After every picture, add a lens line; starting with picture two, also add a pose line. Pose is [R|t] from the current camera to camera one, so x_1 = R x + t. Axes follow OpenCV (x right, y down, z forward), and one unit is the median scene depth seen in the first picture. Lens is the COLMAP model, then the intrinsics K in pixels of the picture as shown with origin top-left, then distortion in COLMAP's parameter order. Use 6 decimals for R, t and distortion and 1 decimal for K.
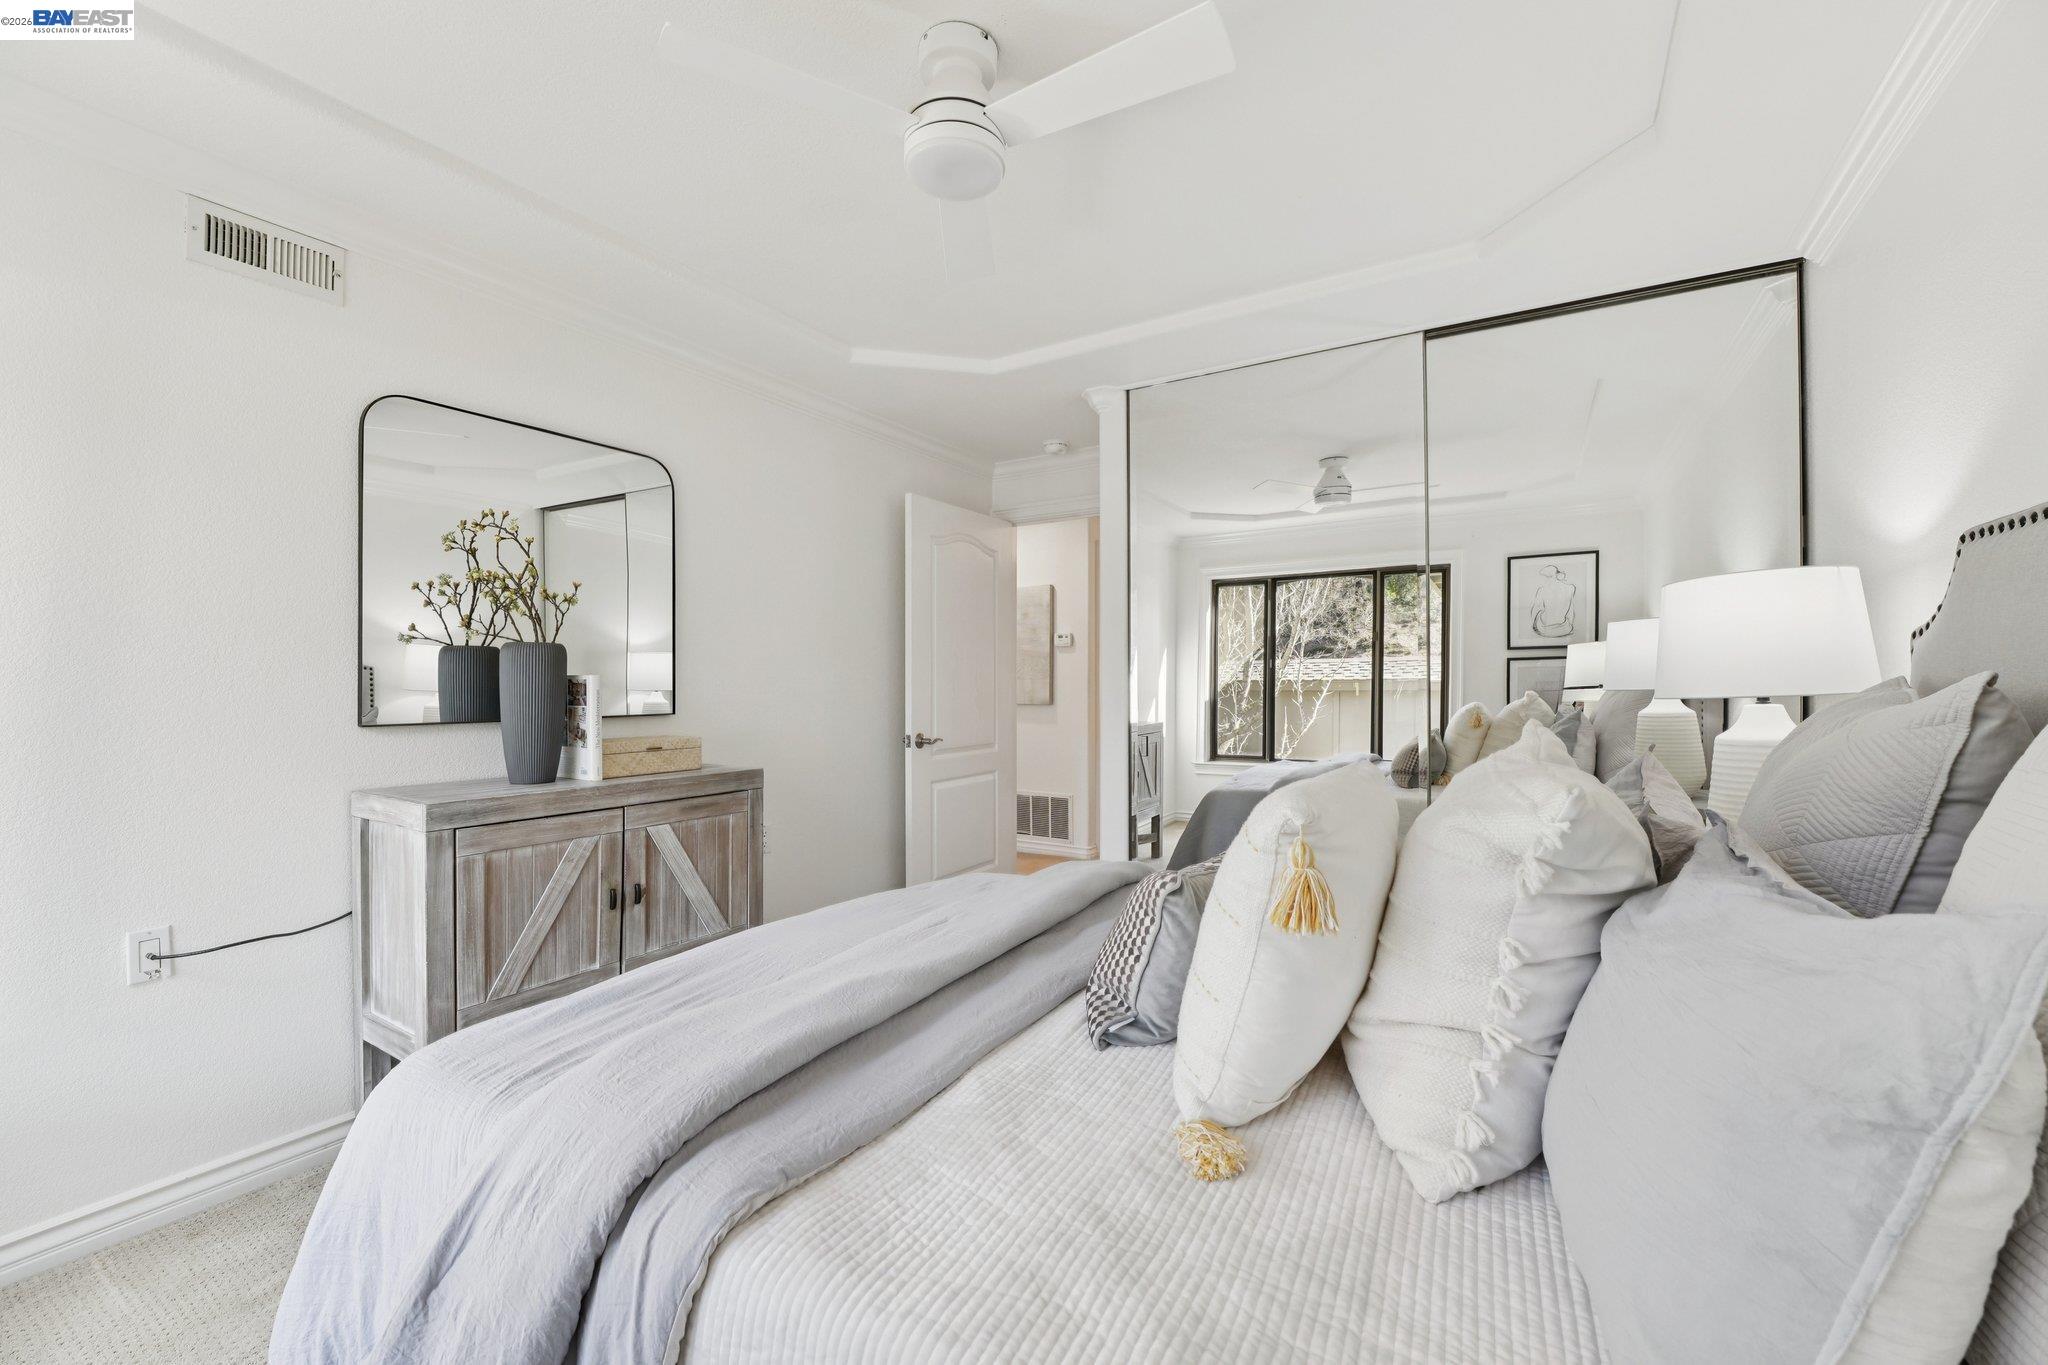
lens RADIAL K [[840.5, 0, 1014.4], [0, 840.5, 683.2], [0, 0, 1]] dist [-0.019560, -0.000145]
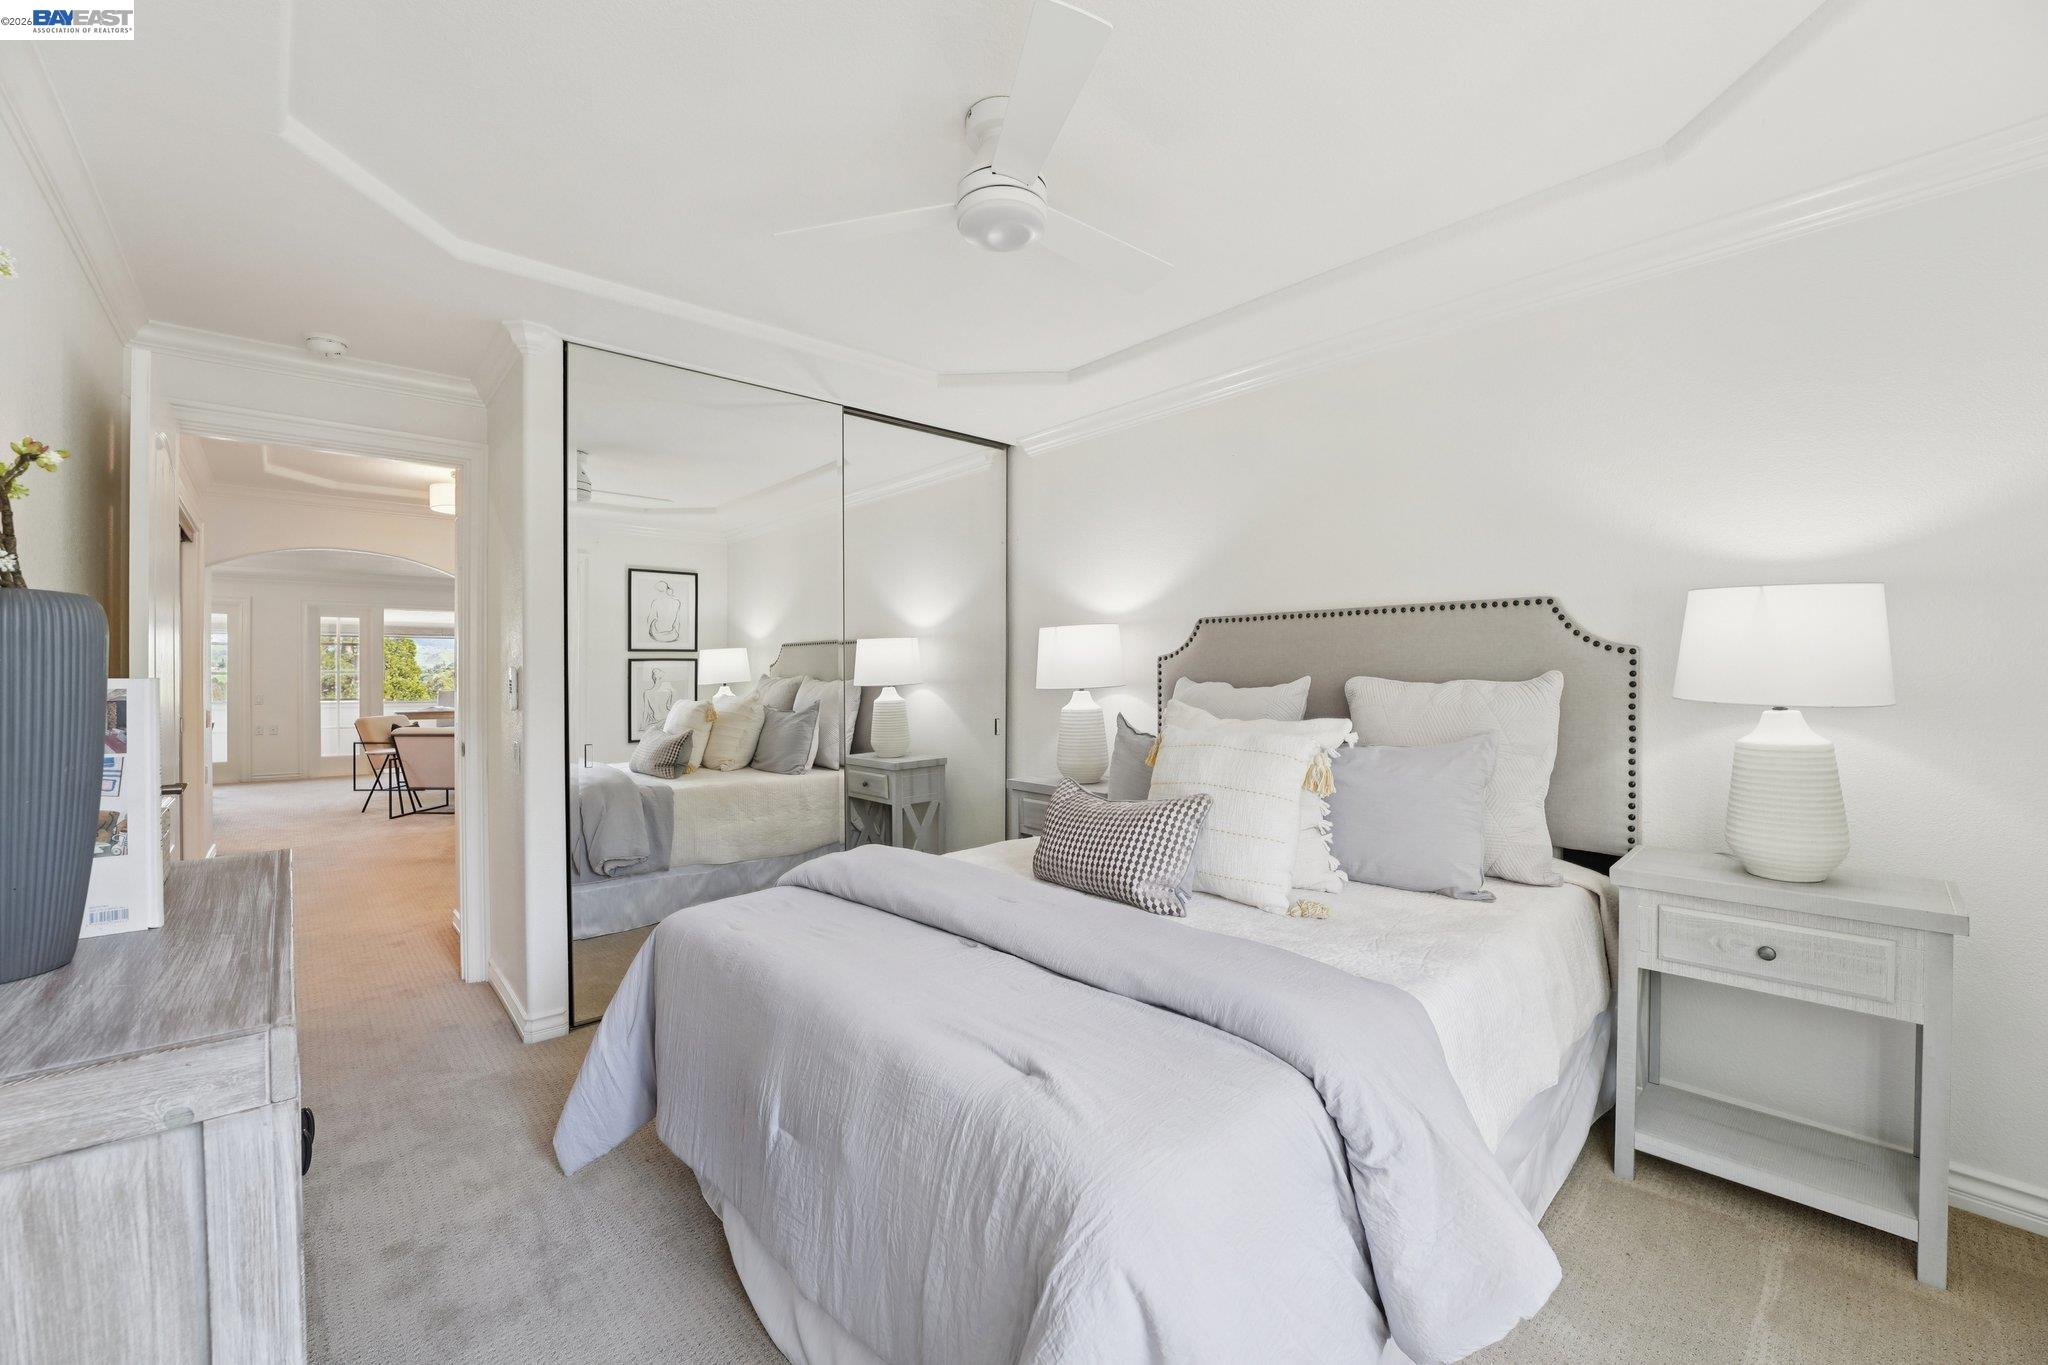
lens RADIAL K [[840.5, 0, 1014.4], [0, 840.5, 683.2], [0, 0, 1]] dist [-0.019560, -0.000145]
pose [[0.264976, -0.012470, 0.964174, -0.509295], [0.011346, 0.999887, 0.009814, -0.003998], [-0.964188, 0.008339, 0.265087, 0.304990]]
